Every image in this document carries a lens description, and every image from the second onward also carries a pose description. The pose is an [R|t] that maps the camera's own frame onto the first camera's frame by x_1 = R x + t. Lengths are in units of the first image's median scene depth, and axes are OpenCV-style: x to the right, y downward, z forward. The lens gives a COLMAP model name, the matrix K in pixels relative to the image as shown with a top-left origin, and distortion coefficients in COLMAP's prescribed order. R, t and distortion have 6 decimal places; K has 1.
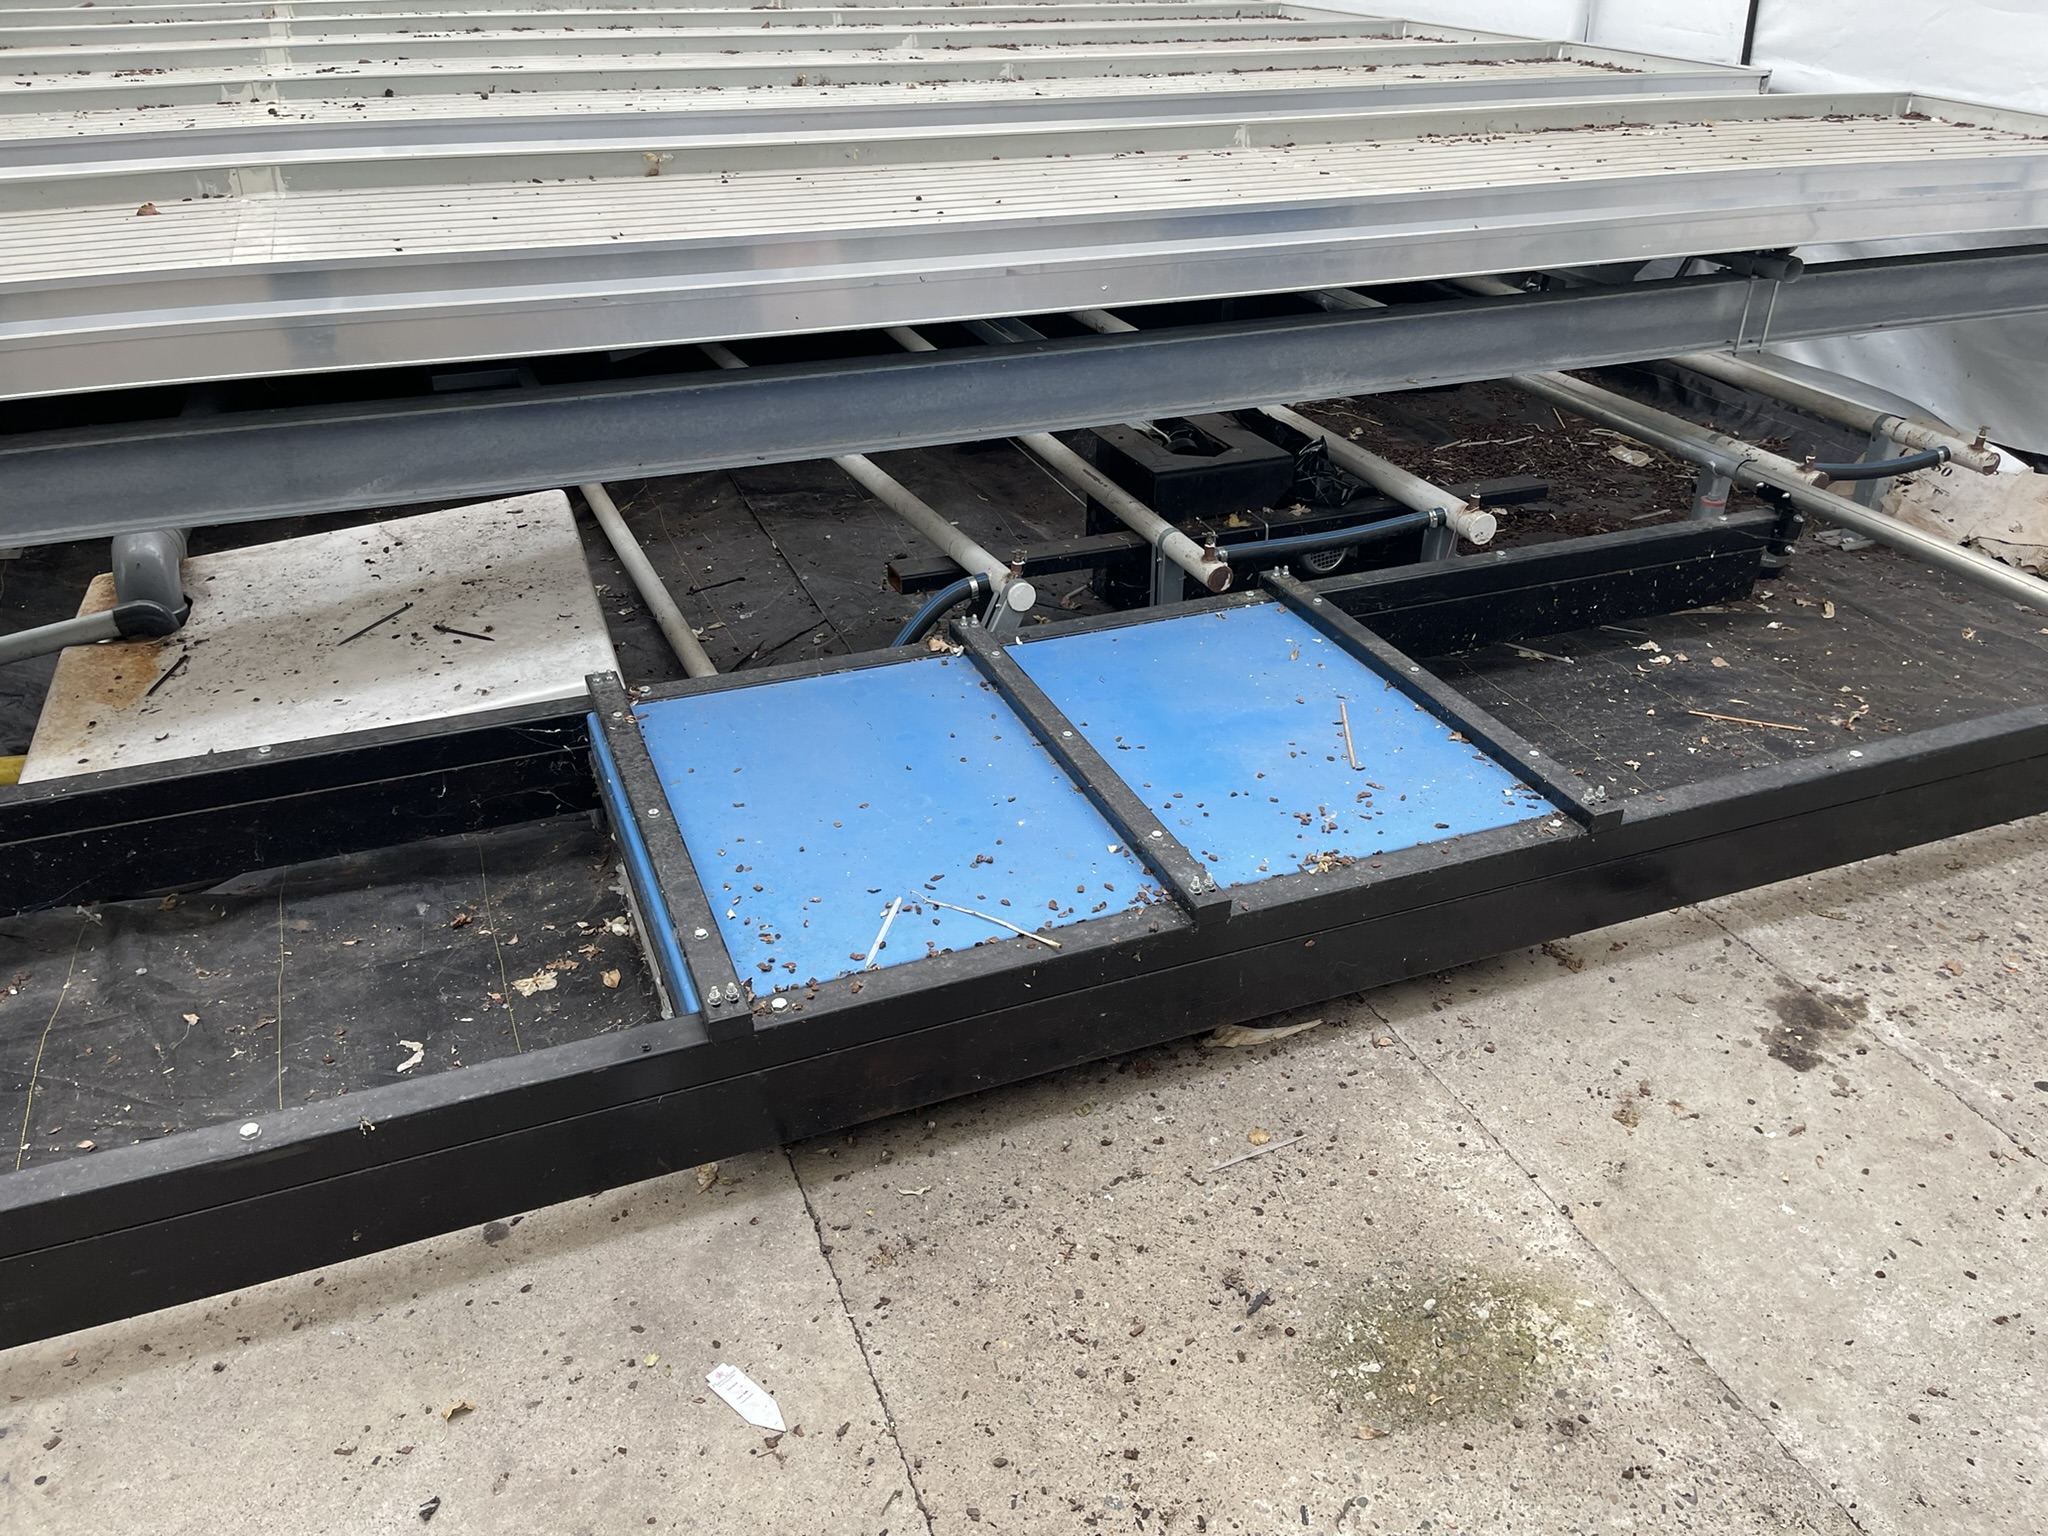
lens RADIAL K [[1569.5, 0, 1029.1], [0, 1569.5, 798.3], [0, 0, 1]] dist [0.079850, -0.108095]
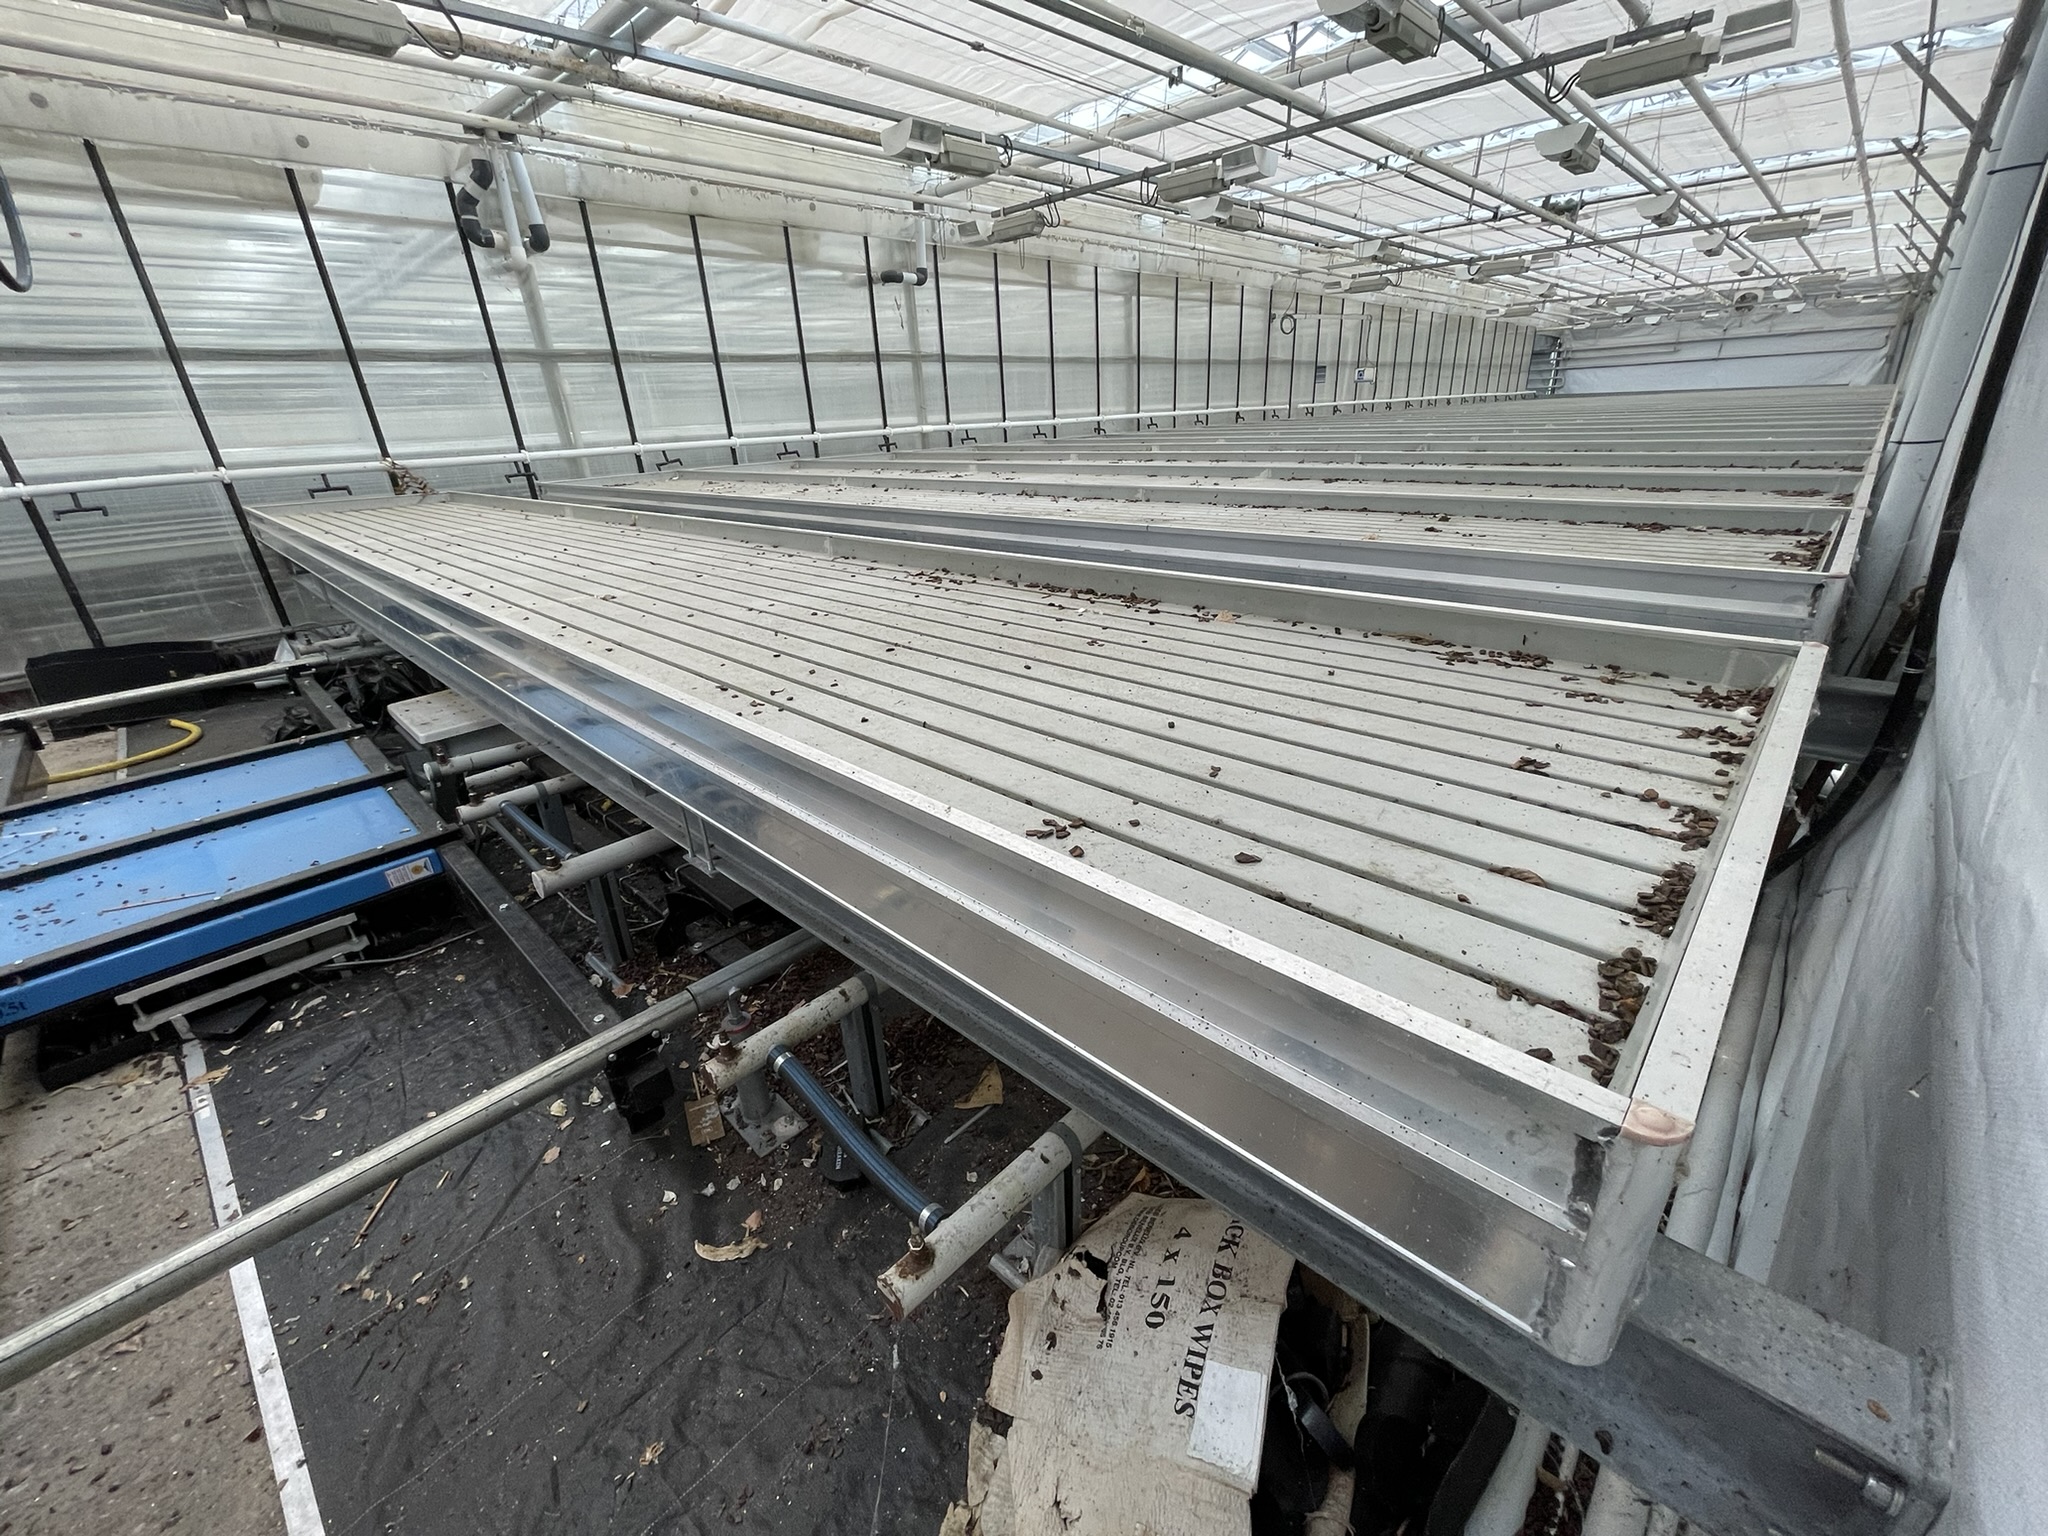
lens RADIAL K [[830.5, 0, 1028.9], [0, 830.5, 771.6], [0, 0, 1]] dist [-0.000950, 0.002945]
pose [[0.397401, 0.338366, -0.852984, 1.249594], [-0.418181, 0.894183, 0.159881, -0.666506], [0.816821, 0.293165, 0.496847, 1.338205]]
